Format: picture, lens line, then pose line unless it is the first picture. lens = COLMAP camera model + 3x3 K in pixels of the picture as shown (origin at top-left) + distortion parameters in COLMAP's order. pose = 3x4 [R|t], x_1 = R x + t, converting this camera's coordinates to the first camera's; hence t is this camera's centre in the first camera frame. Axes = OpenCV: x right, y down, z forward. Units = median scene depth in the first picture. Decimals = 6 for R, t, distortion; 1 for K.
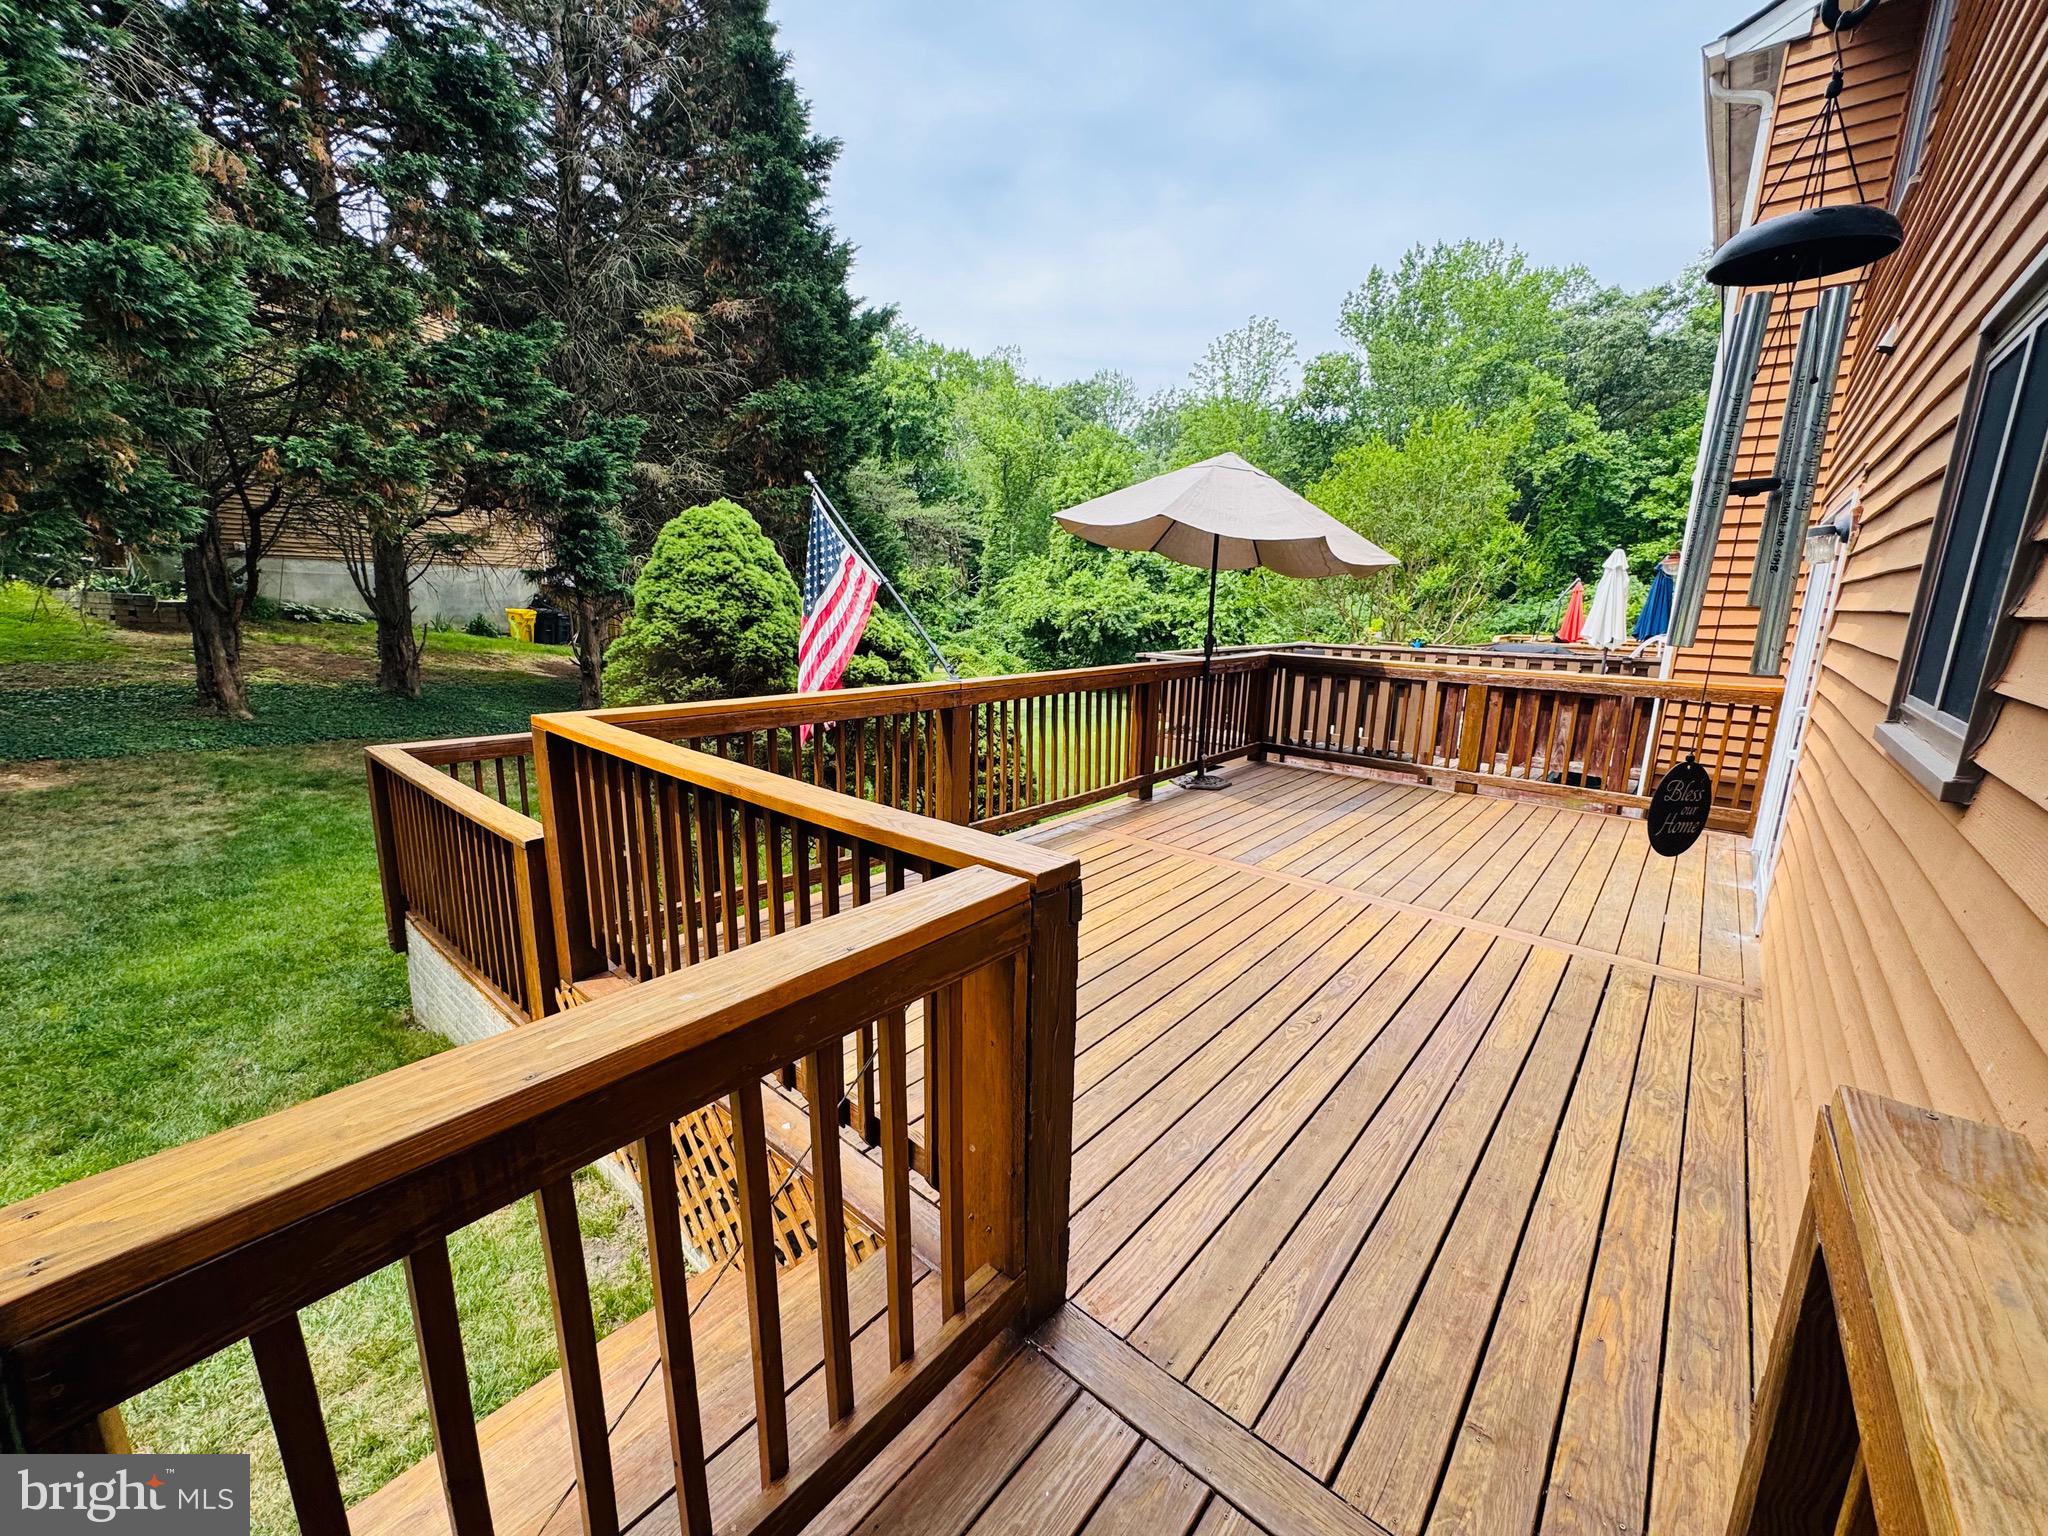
lens RADIAL K [[816.4, 0, 1027.2], [0, 816.4, 766.8], [0, 0, 1]] dist [-0.001626, -0.000114]
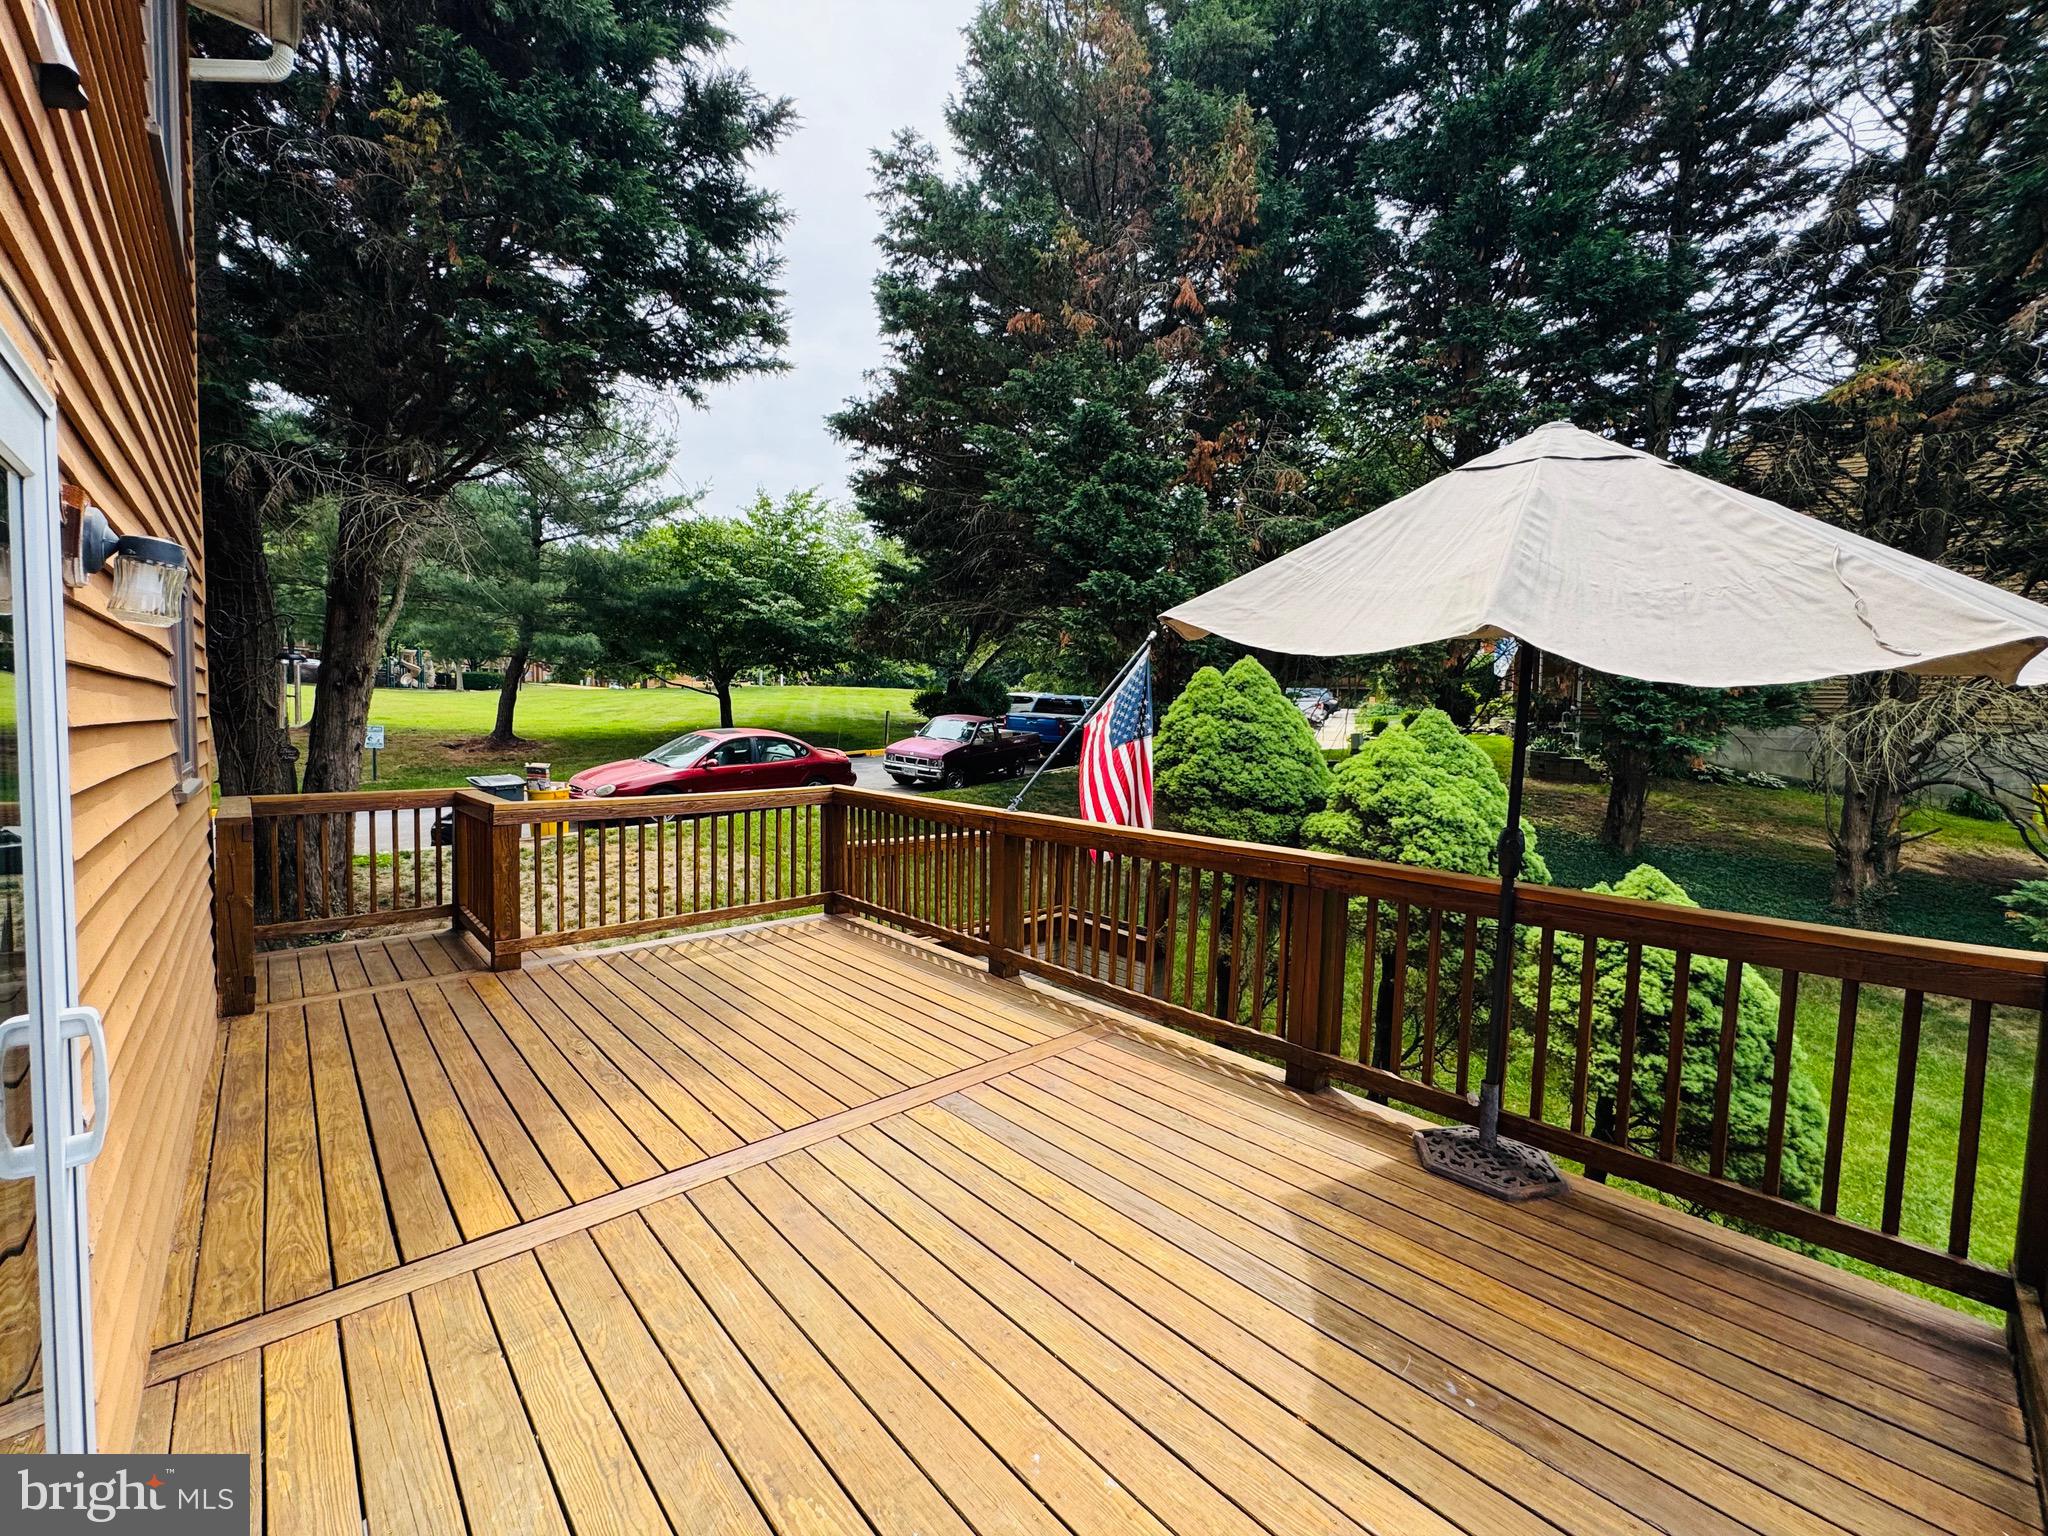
lens RADIAL K [[816.4, 0, 1026.8], [0, 816.4, 776.6], [0, 0, 1]] dist [-0.001626, -0.000114]
pose [[-0.120764, 0.039904, -0.991879, 0.996135], [-0.228816, 0.971166, 0.066929, -0.230118], [0.965950, 0.235040, -0.108151, 1.128508]]
